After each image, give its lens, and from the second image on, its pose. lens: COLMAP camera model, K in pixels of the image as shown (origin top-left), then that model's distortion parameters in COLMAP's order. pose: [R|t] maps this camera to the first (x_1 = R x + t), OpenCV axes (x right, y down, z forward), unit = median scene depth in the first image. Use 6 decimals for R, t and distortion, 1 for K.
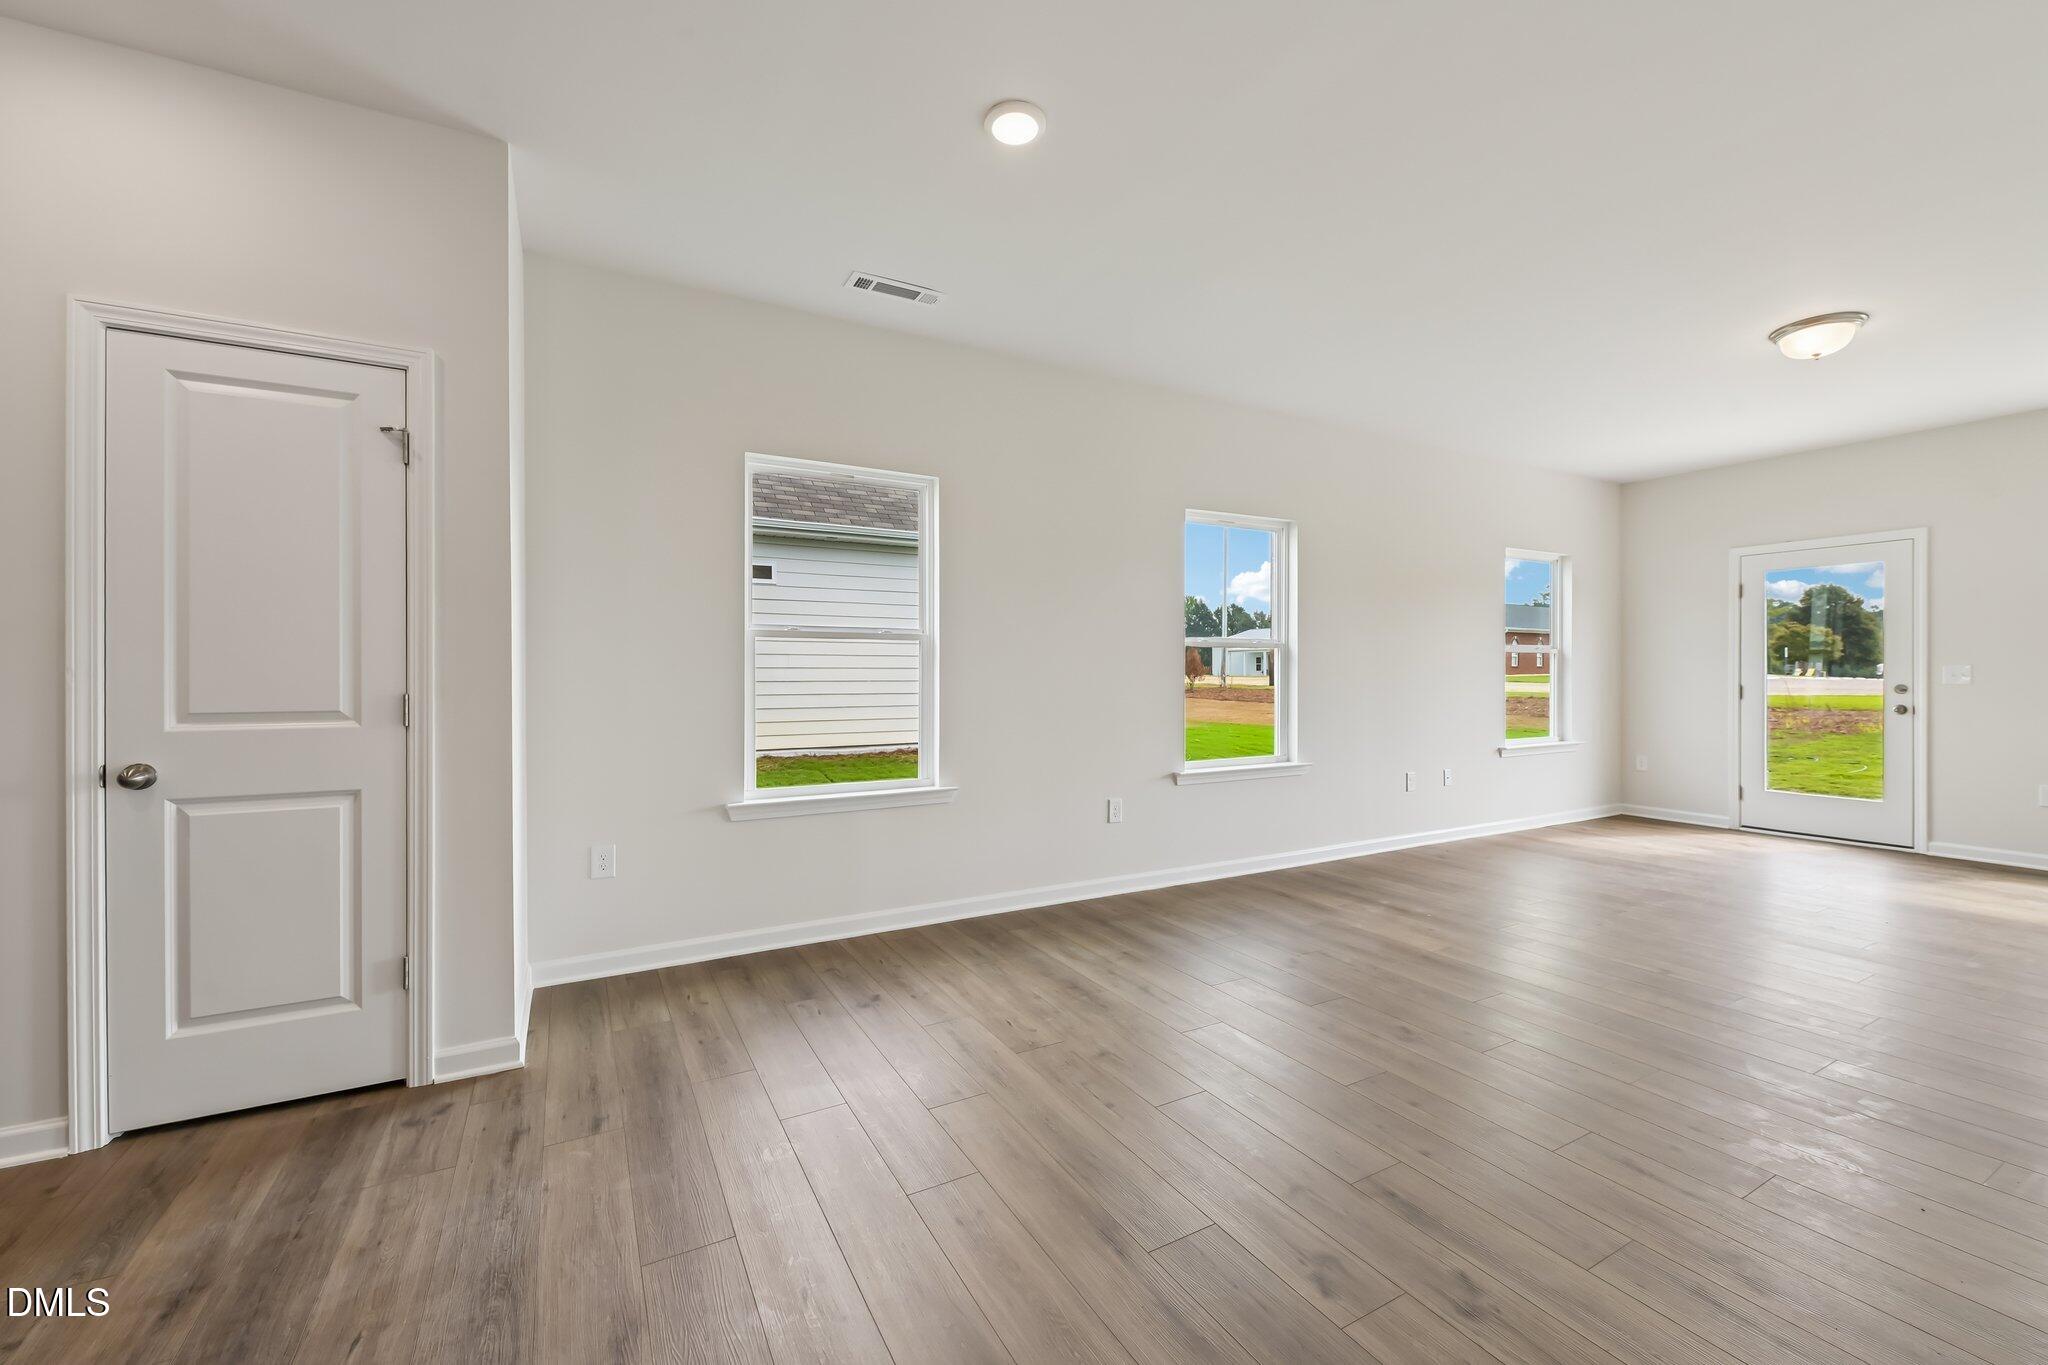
lens RADIAL K [[818.3, 0, 1027.3], [0, 818.3, 677.6], [0, 0, 1]] dist [0.011954, -0.007917]
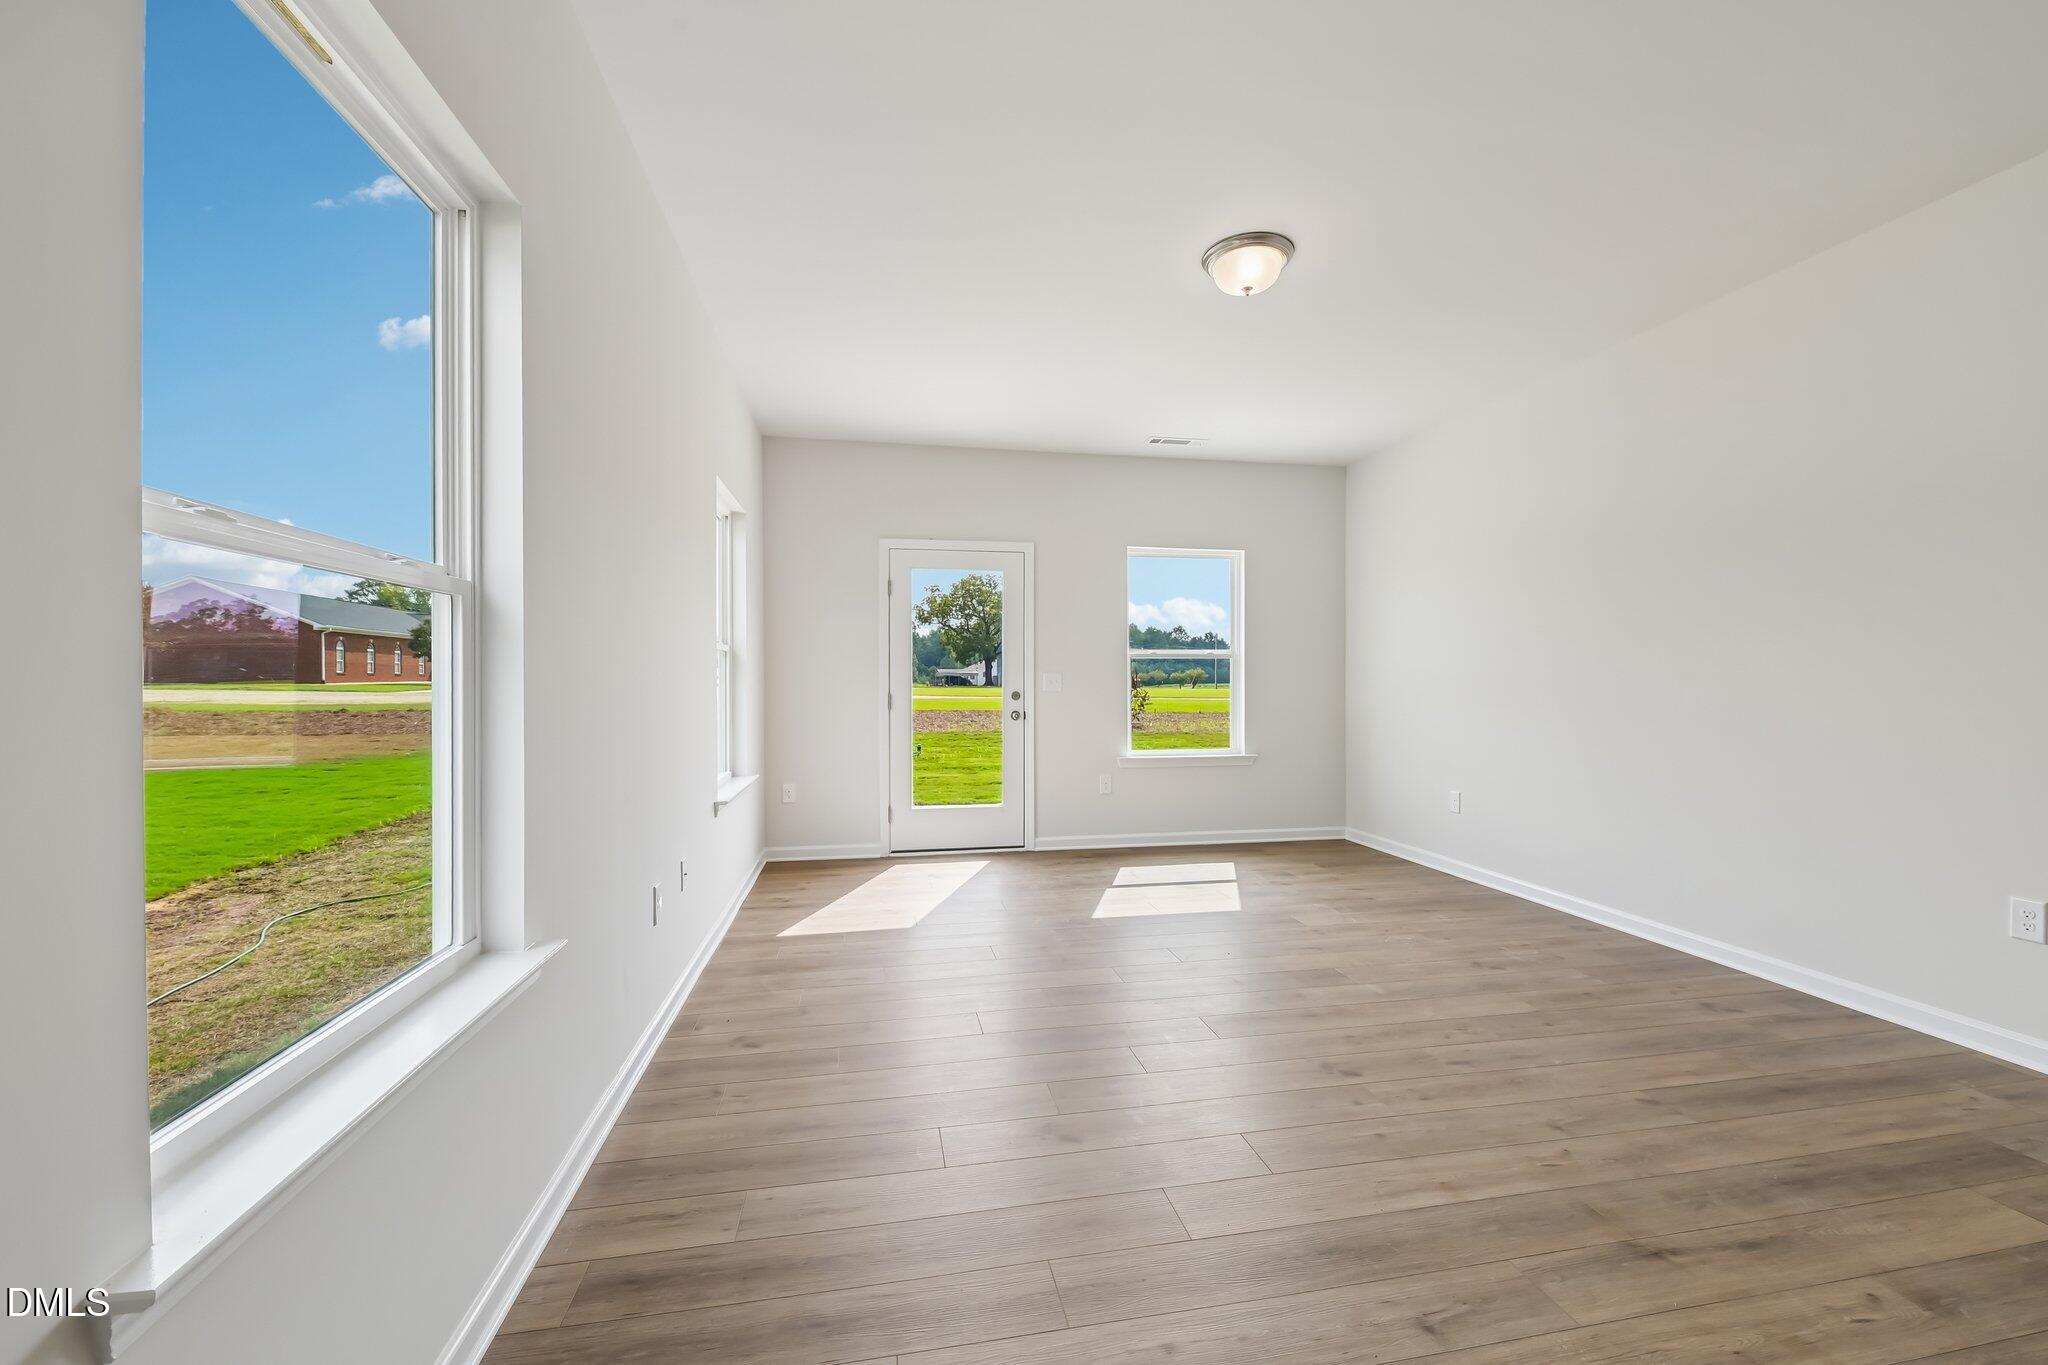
lens RADIAL K [[822.4, 0, 1024.0], [0, 822.4, 682.5], [0, 0, 1]] dist [0.000761, -0.008120]
pose [[0.321682, -0.001107, 0.946847, 0.079316], [0.004188, 0.999991, -0.000254, -0.002134], [-0.946838, 0.004047, 0.321684, 0.642750]]
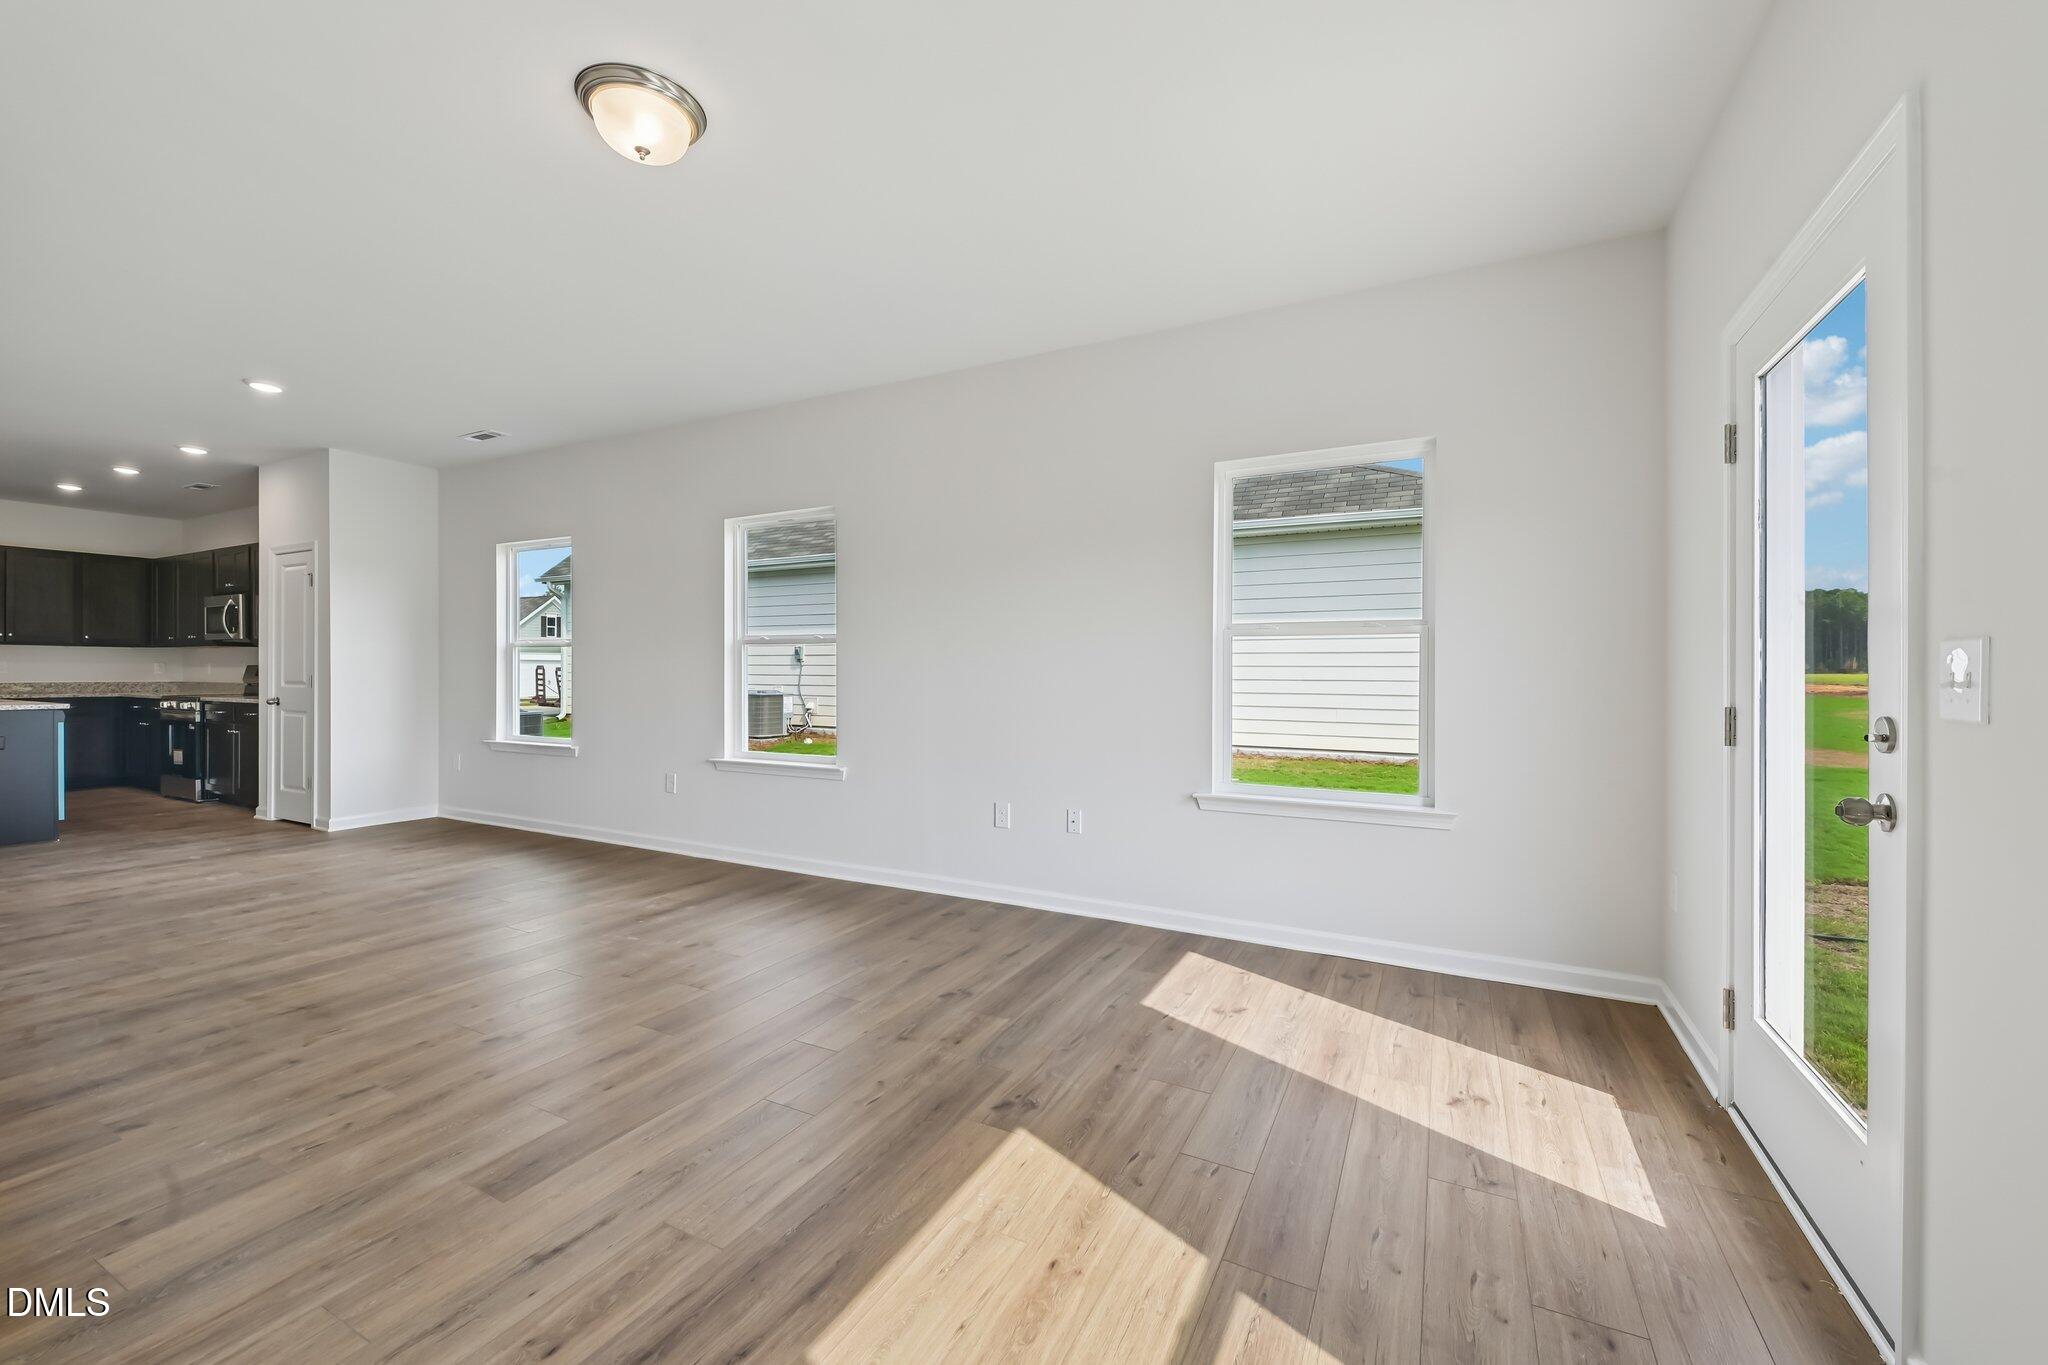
lens RADIAL K [[813.4, 0, 1032.7], [0, 813.4, 667.9], [0, 0, 1]] dist [0.016475, -0.010006]
pose [[0.556187, -0.001838, -0.831055, 1.109762], [-0.006760, 0.999954, -0.006735, -0.002706], [0.831030, 0.009364, 0.556149, 0.613554]]
